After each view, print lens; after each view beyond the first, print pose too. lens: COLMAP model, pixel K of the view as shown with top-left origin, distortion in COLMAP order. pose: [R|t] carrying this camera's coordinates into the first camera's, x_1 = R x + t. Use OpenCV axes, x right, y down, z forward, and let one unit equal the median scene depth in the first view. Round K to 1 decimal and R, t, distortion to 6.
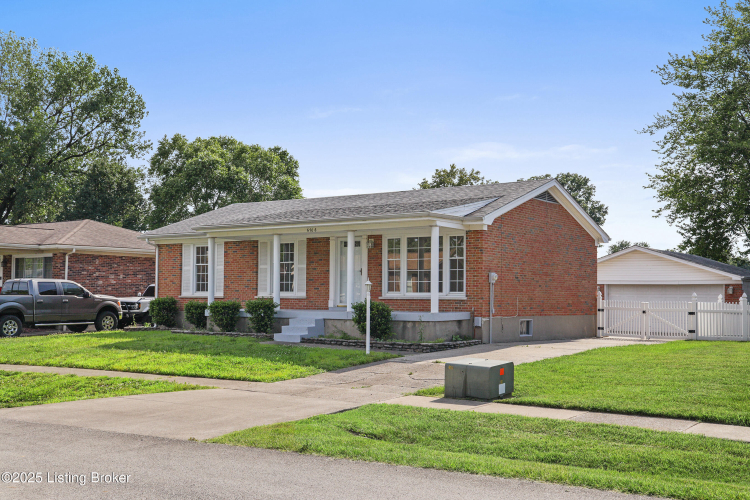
lens RADIAL K [[864.7, 0, 374.3], [0, 864.7, 249.3], [0, 0, 1]] dist [0.019036, 0.000000]
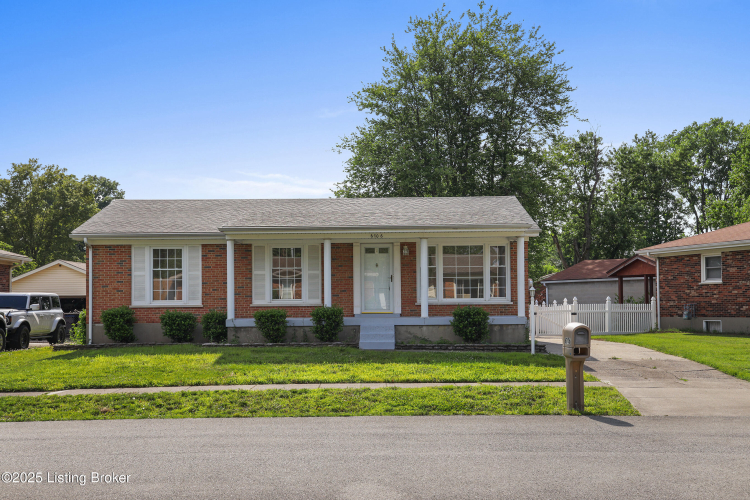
lens RADIAL K [[864.7, 0, 378.0], [0, 864.7, 251.6], [0, 0, 1]] dist [0.019036, 0.000000]
pose [[0.808241, 0.021178, 0.588471, -0.610409], [-0.019028, 0.999770, -0.009846, 0.004670], [-0.588545, -0.003239, 0.808458, 0.184881]]
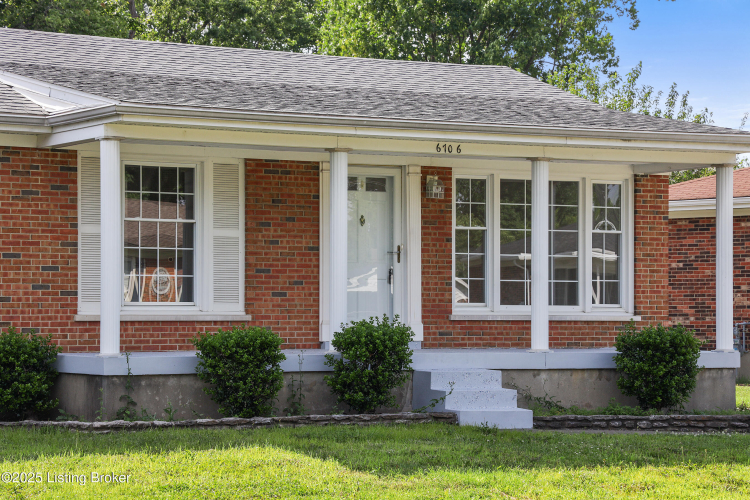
lens RADIAL K [[2158.7, 0, 374.8], [0, 2158.7, 251.0], [0, 0, 1]] dist [0.660616, 0.000000]
pose [[0.384104, 0.021603, 0.923037, -0.943689], [-0.050307, 0.998731, -0.002440, 0.026872], [-0.921918, -0.045498, 0.384704, 0.600898]]
